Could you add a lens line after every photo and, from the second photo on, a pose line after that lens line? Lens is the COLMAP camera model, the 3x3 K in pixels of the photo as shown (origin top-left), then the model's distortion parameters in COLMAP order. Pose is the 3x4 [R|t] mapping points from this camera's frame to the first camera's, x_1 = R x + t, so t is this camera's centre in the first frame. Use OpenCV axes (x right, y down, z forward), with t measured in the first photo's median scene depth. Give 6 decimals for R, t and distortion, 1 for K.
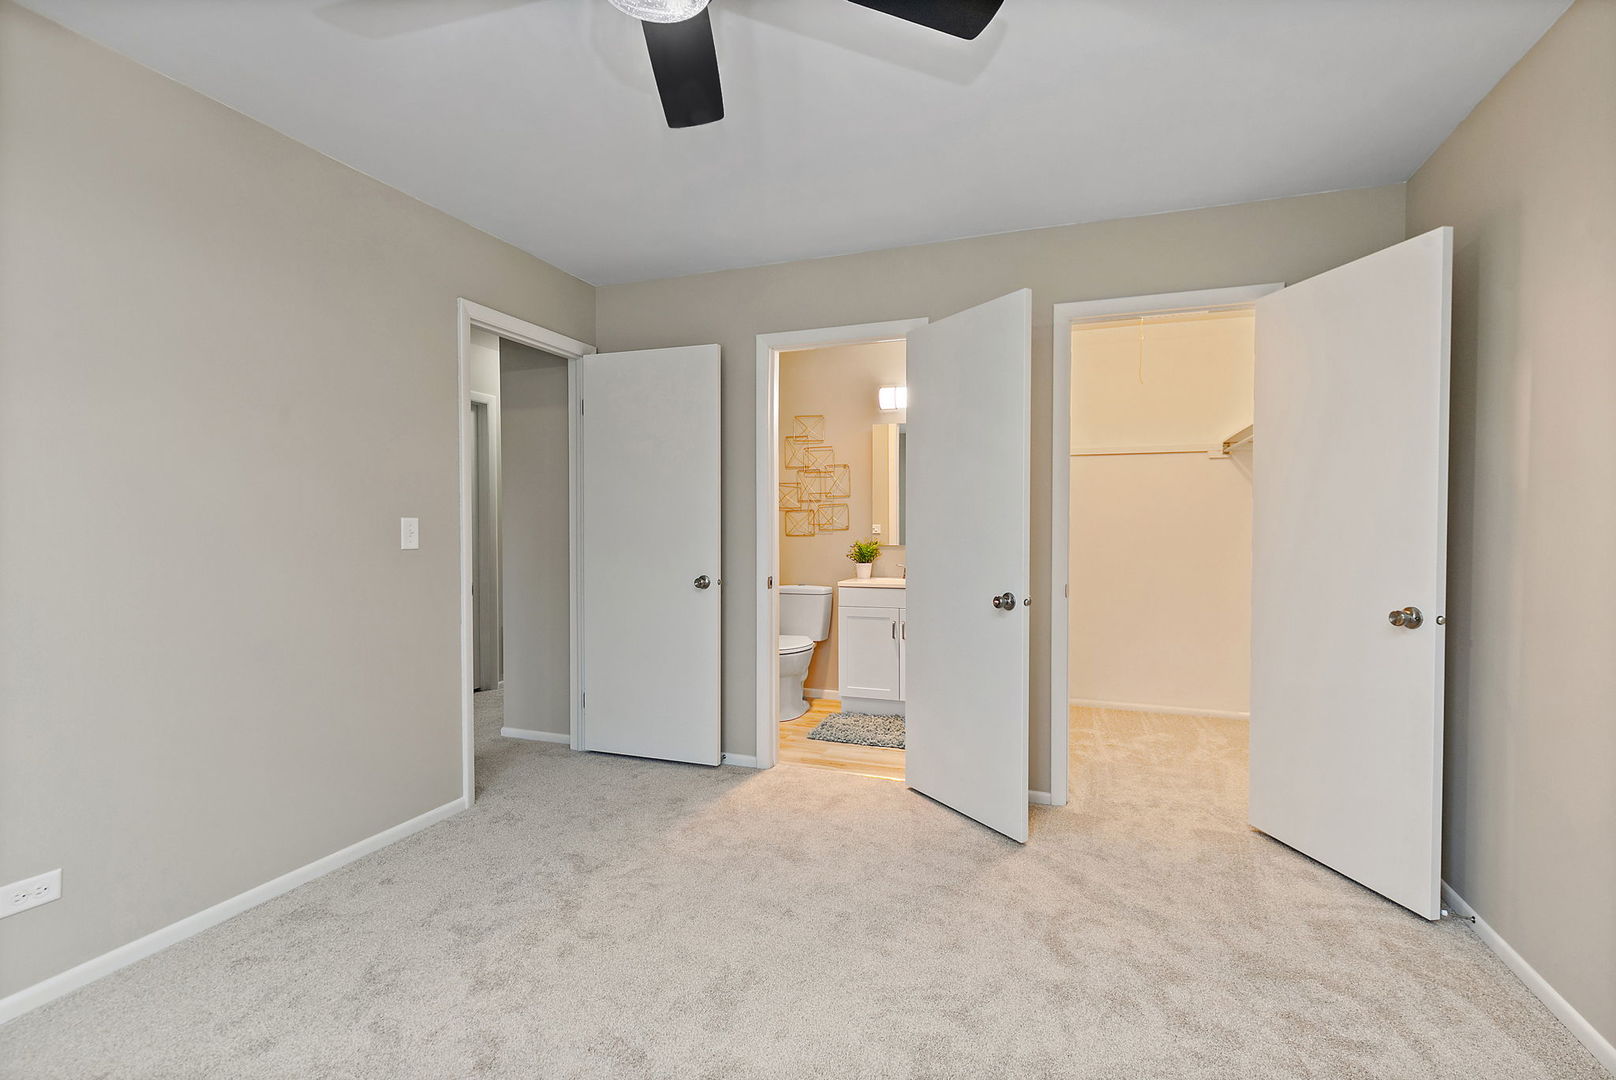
lens RADIAL K [[733.4, 0, 821.6], [0, 733.4, 562.0], [0, 0, 1]] dist [0.004748, -0.000142]
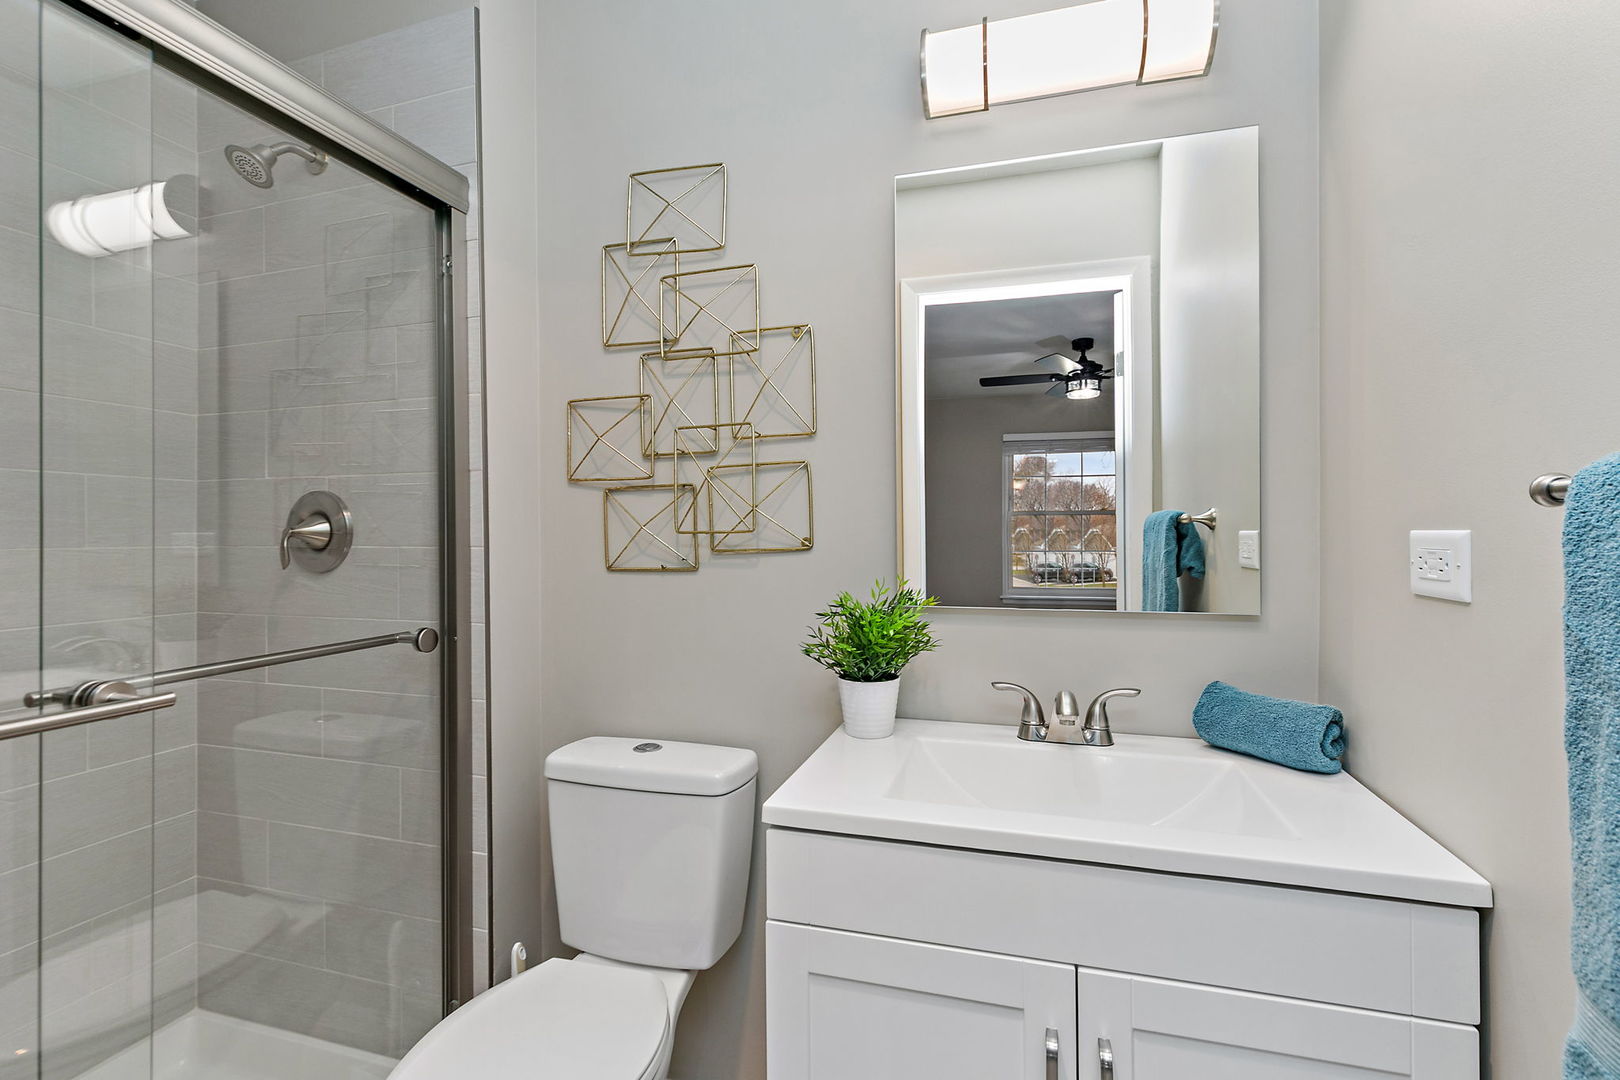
lens RADIAL K [[735.3, 0, 823.7], [0, 735.3, 562.0], [0, 0, 1]] dist [0.004748, -0.000142]
pose [[0.998830, -0.007213, 0.047815, 0.027234], [0.008185, 0.999763, -0.020179, -0.033394], [-0.047659, 0.020546, 0.998652, 0.705131]]
